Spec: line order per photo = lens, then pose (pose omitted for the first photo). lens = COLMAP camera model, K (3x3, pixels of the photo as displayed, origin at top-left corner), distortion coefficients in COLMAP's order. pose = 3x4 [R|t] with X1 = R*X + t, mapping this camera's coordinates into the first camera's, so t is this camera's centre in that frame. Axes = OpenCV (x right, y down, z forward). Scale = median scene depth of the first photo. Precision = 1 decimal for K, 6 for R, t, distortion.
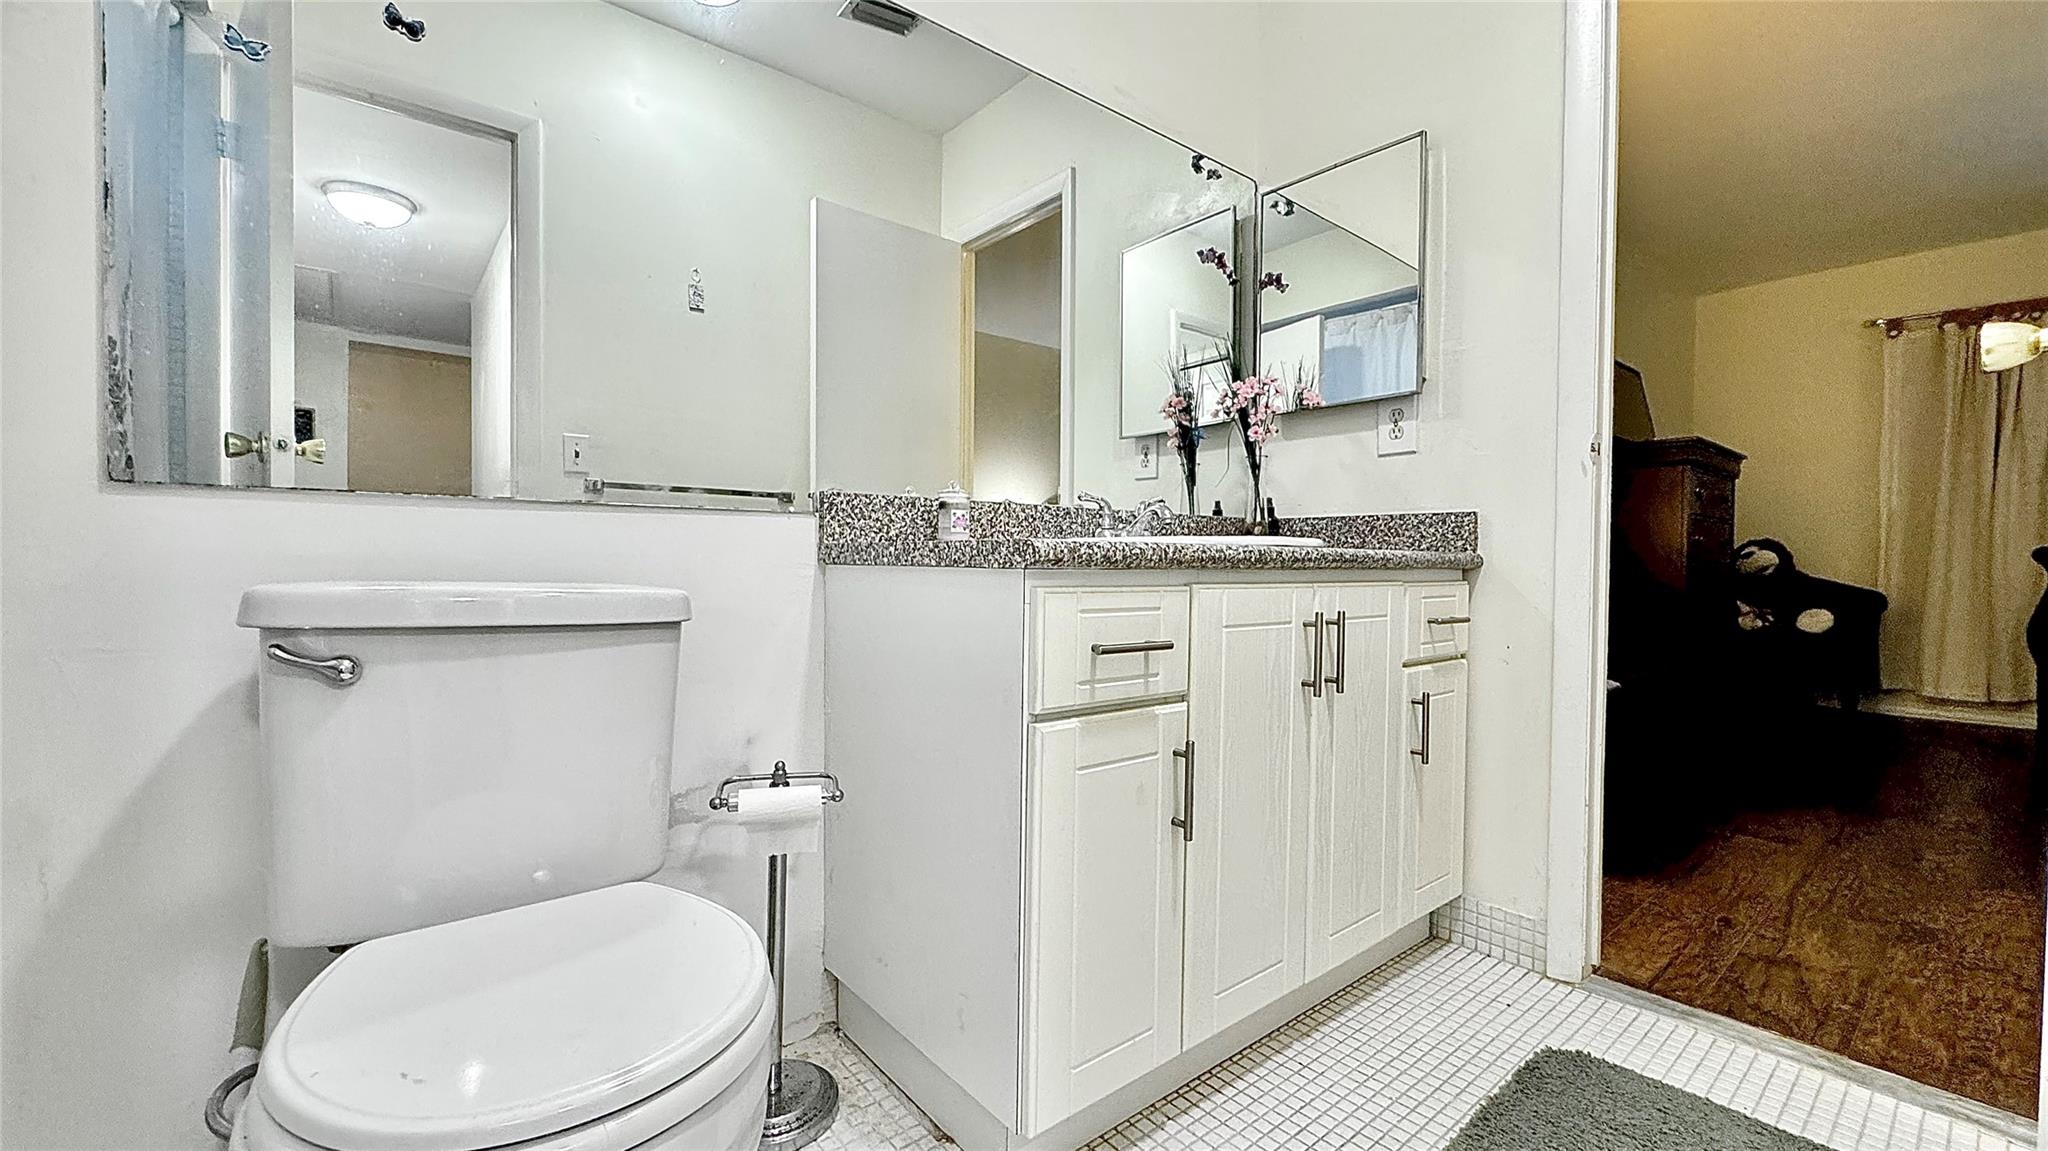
lens RADIAL K [[821.6, 0, 1024.2], [0, 821.6, 579.4], [0, 0, 1]] dist [-0.002807, 0.000097]
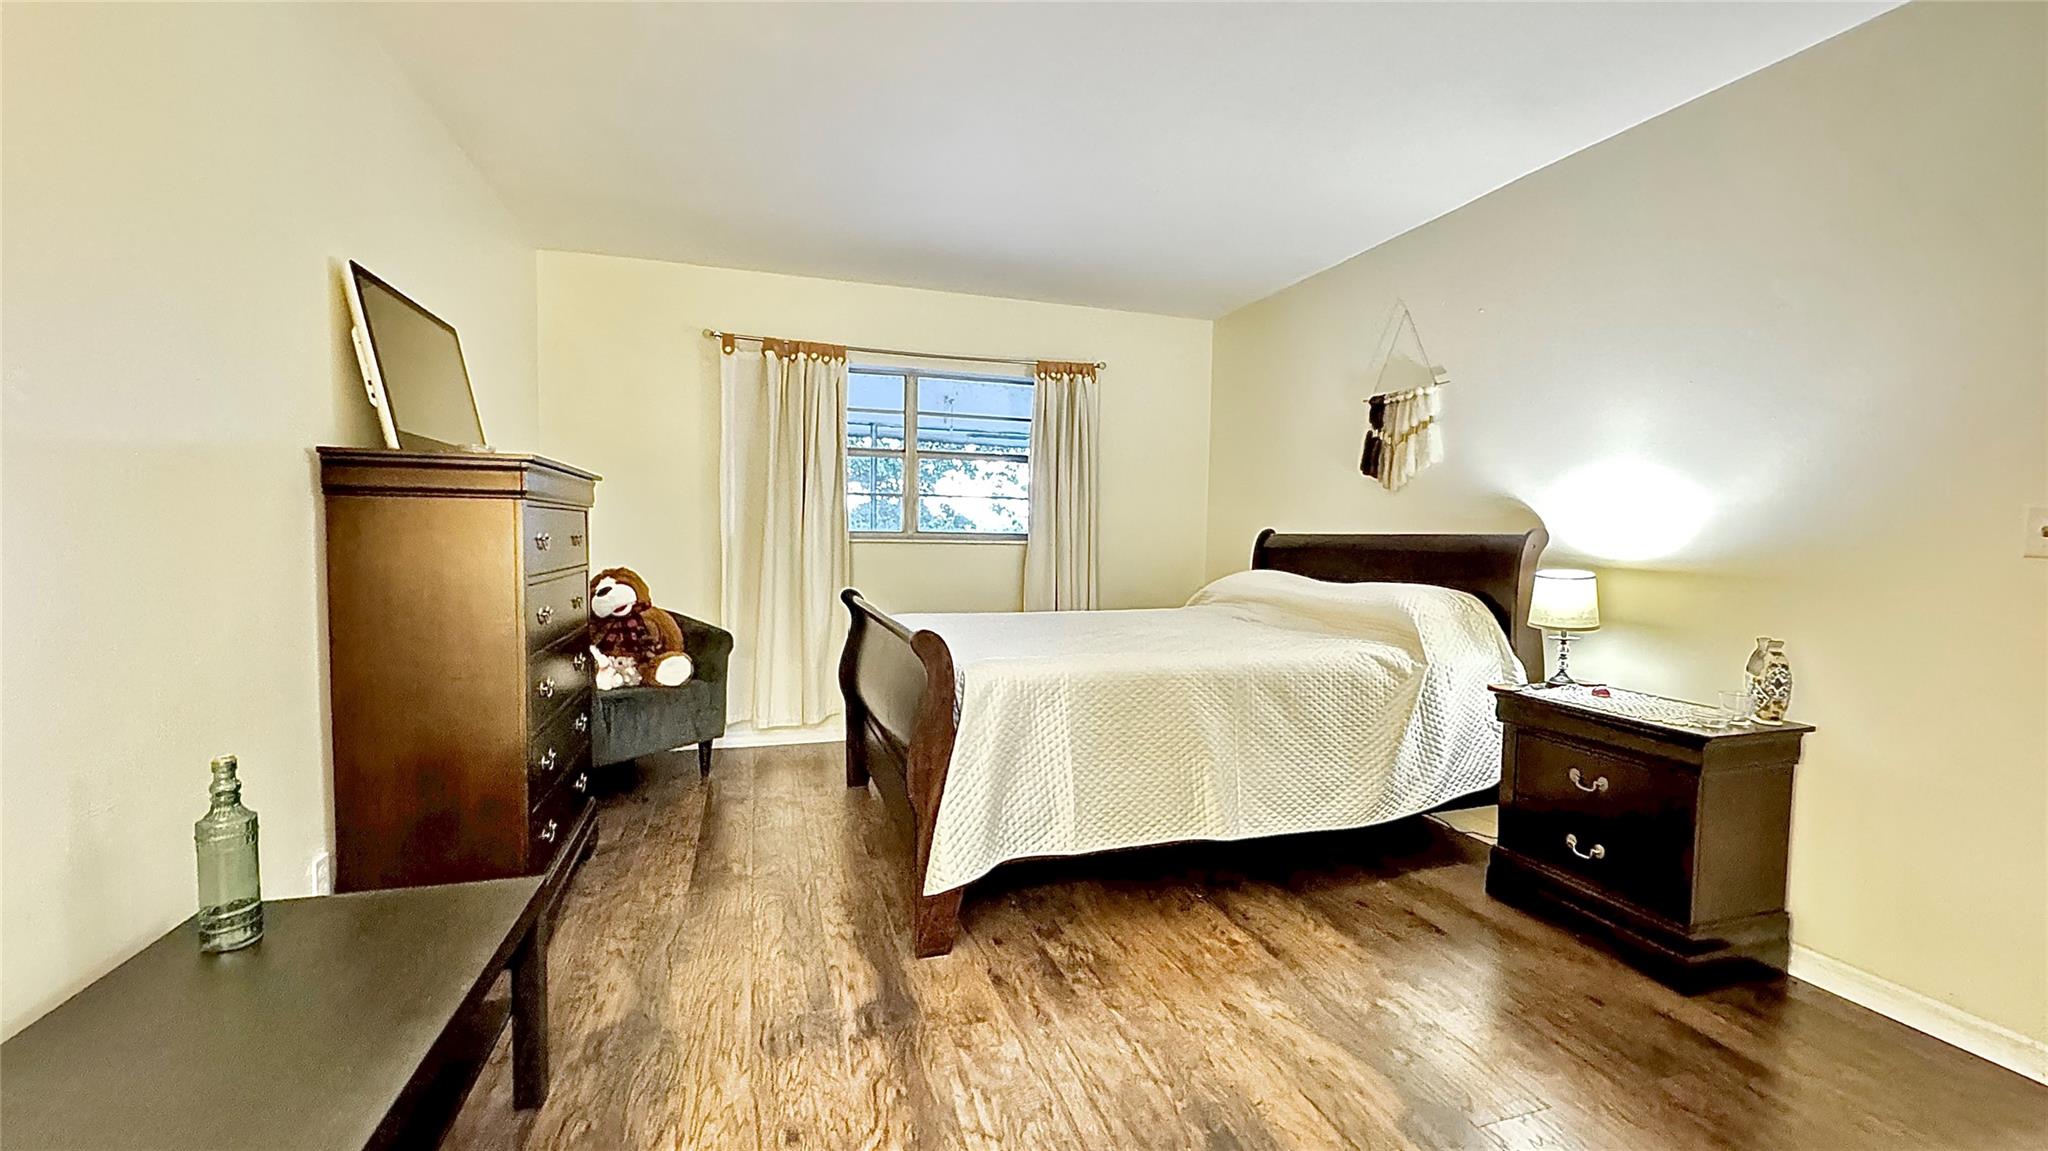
lens RADIAL K [[821.6, 0, 1026.7], [0, 821.6, 568.7], [0, 0, 1]] dist [-0.002807, 0.000097]
pose [[0.355371, -0.042352, 0.933765, 0.296028], [0.010164, 0.999089, 0.041447, -0.085355], [-0.934670, -0.005239, 0.355478, 0.346143]]
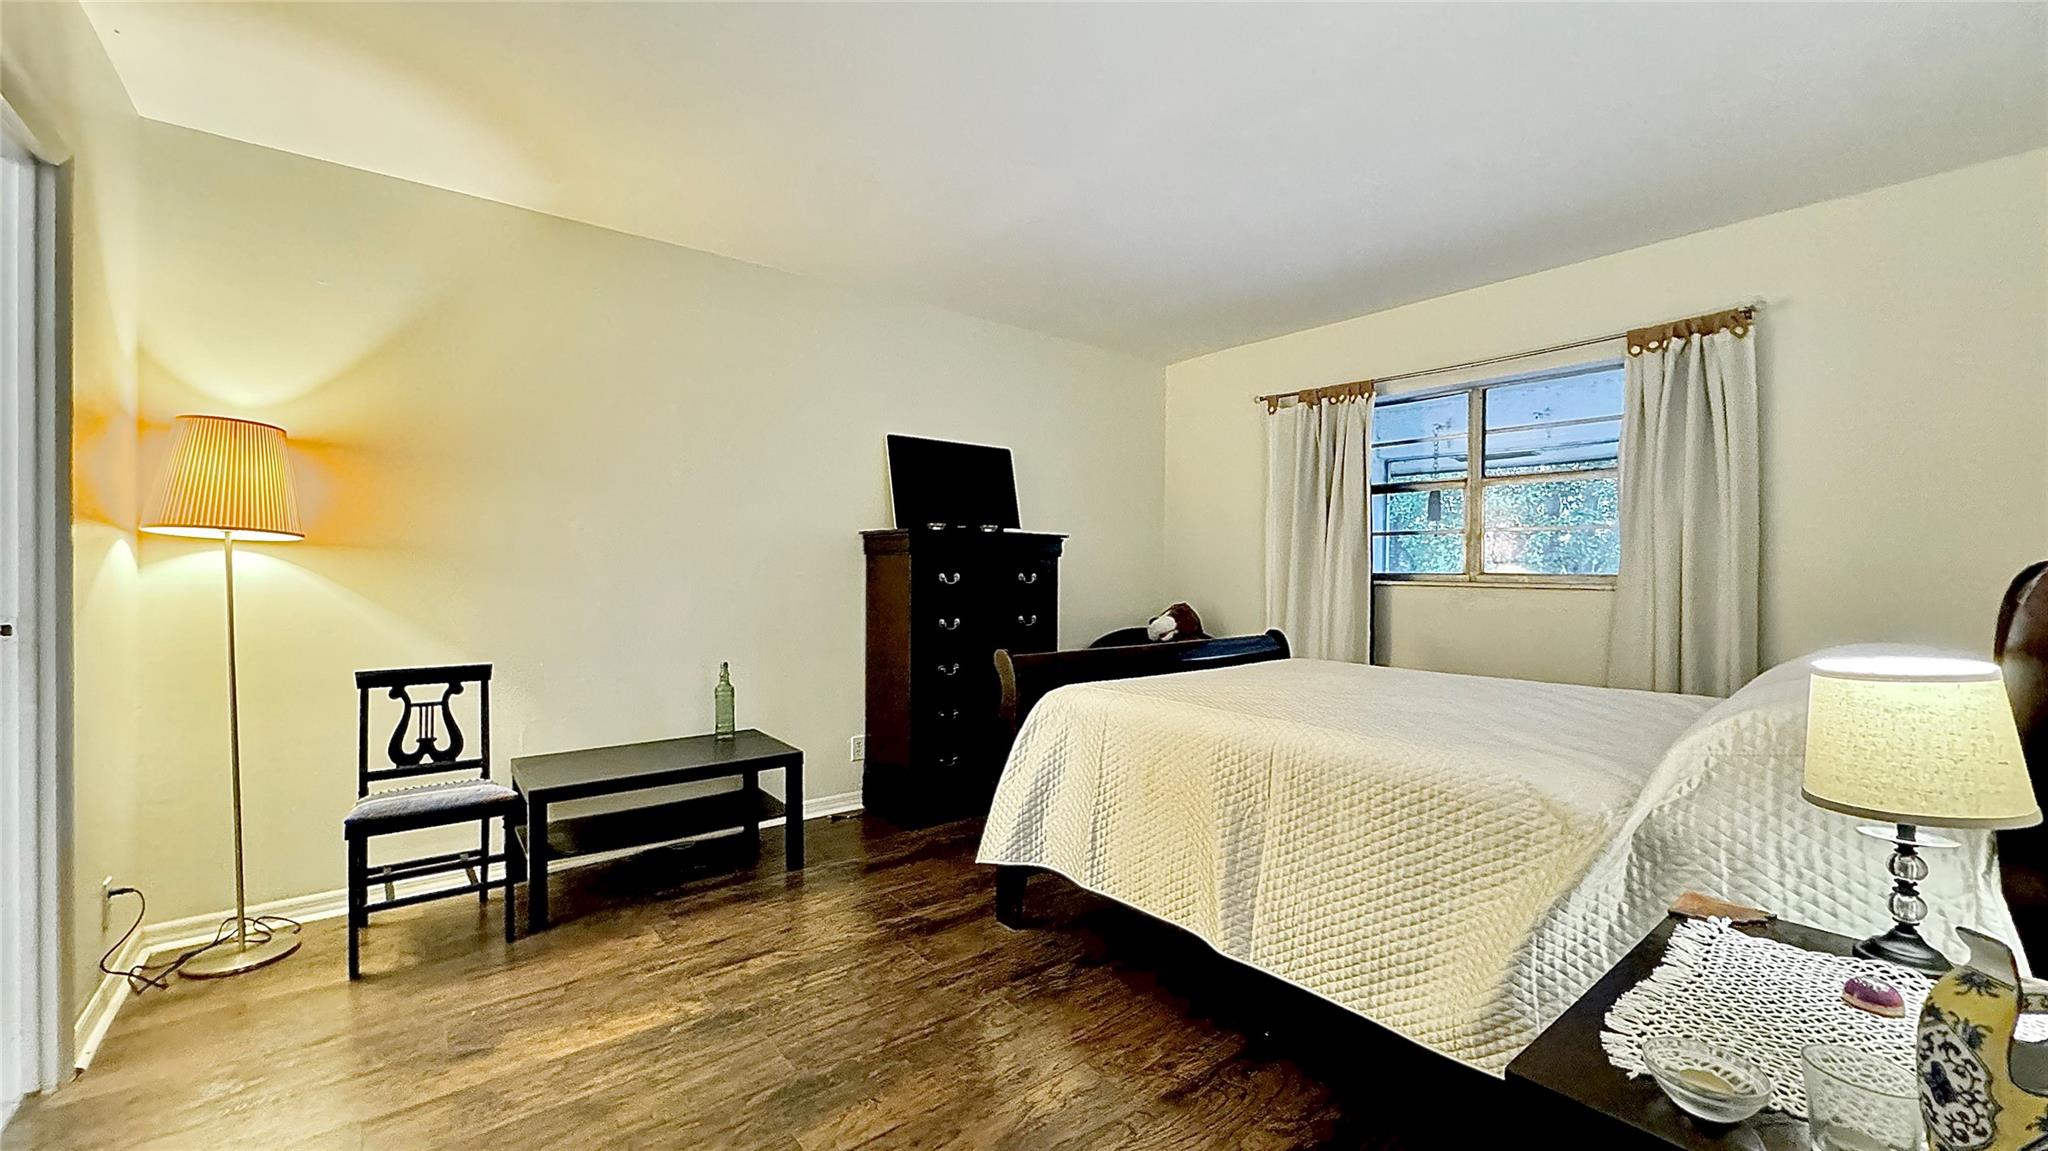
lens RADIAL K [[821.6, 0, 1033.1], [0, 821.6, 577.7], [0, 0, 1]] dist [-0.002807, 0.000097]
pose [[0.999992, 0.002745, 0.003051, 0.757097], [-0.002703, 0.999899, -0.013926, -0.073394], [-0.003088, 0.013917, 0.999898, -0.031263]]
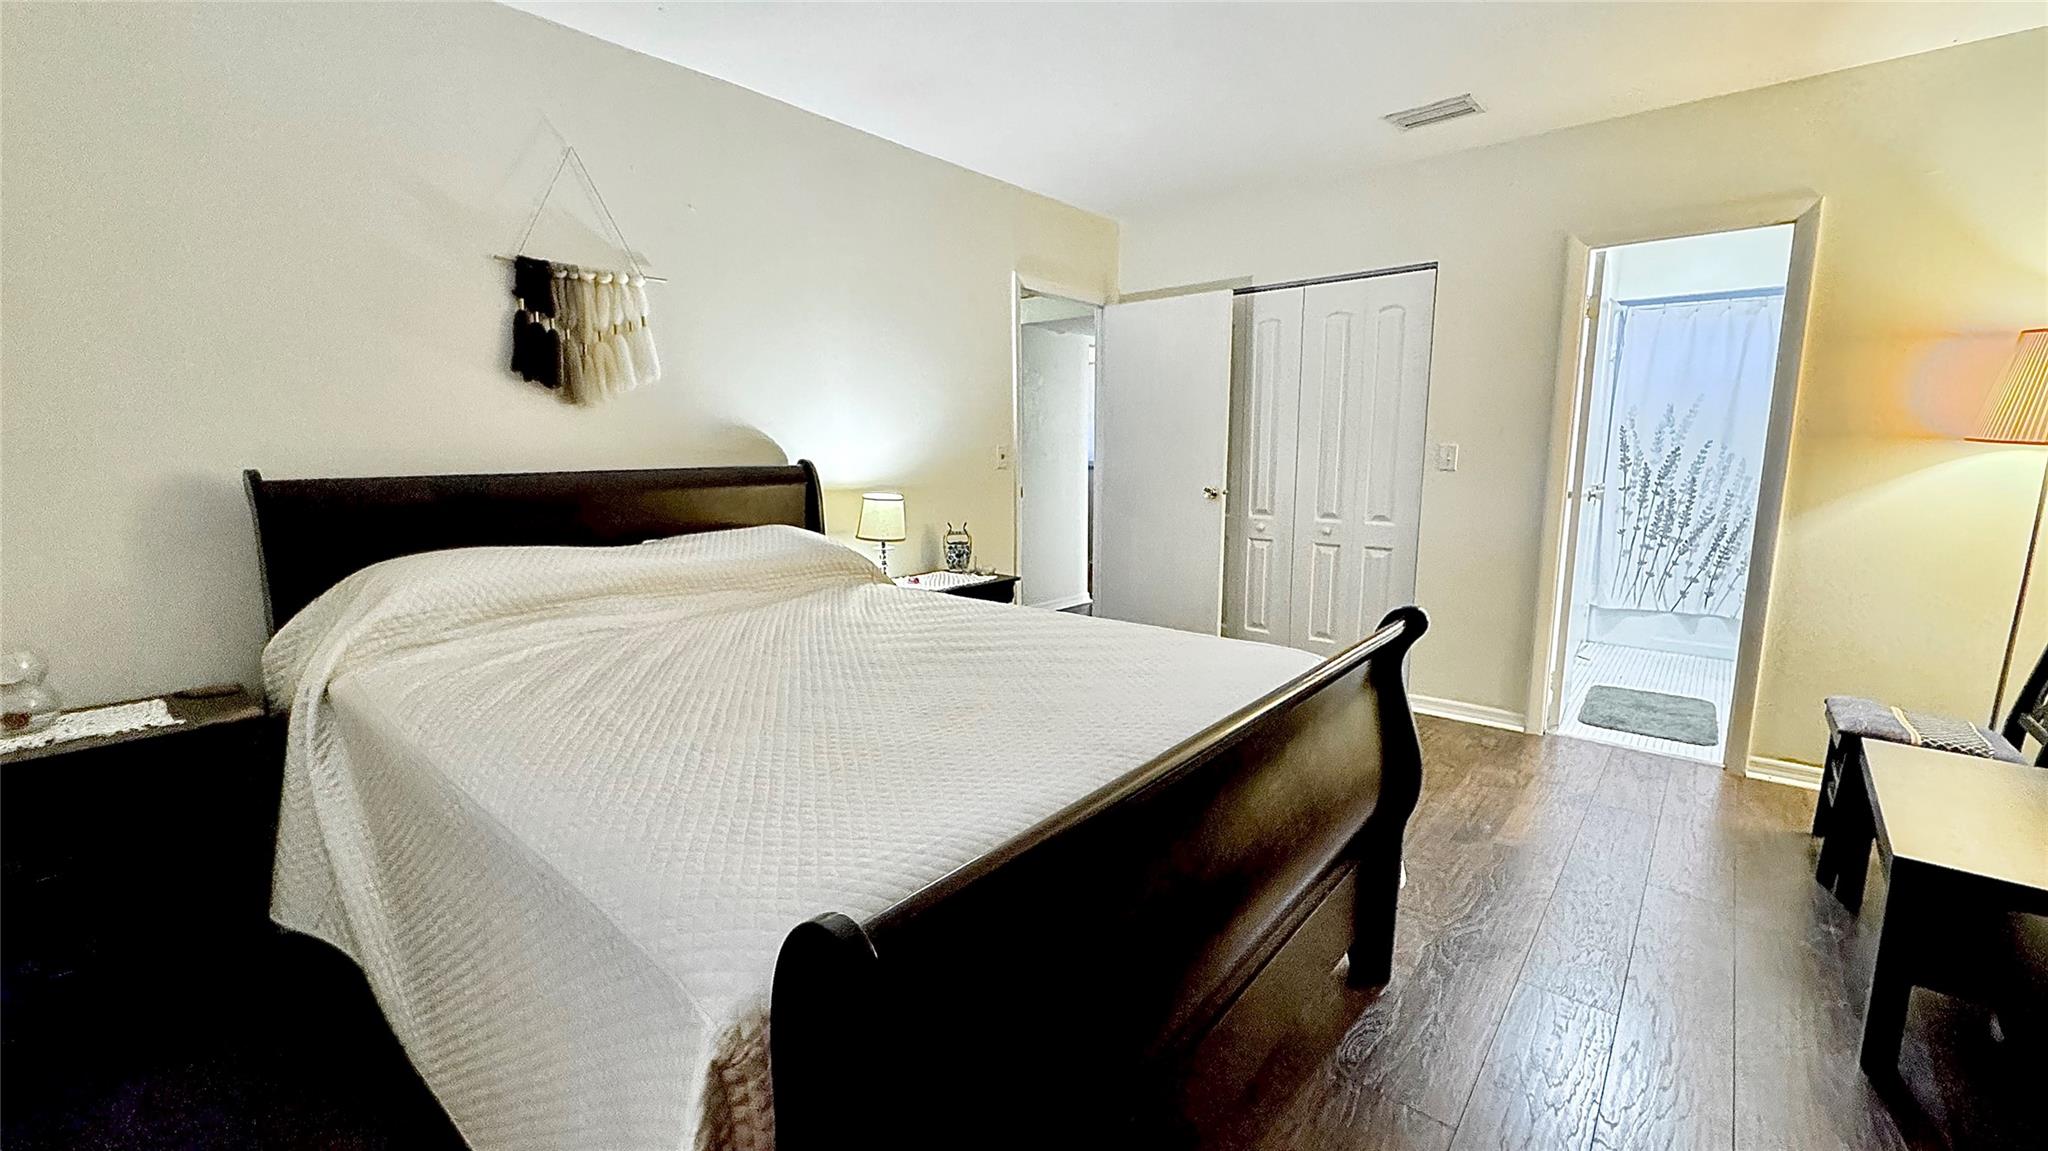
lens RADIAL K [[821.6, 0, 1022.8], [0, 821.6, 576.6], [0, 0, 1]] dist [-0.002807, 0.000097]
pose [[-0.983612, 0.031567, -0.177515, 1.004454], [-0.000247, 0.984317, 0.176406, -0.111444], [0.180299, 0.173559, -0.968178, 0.945847]]
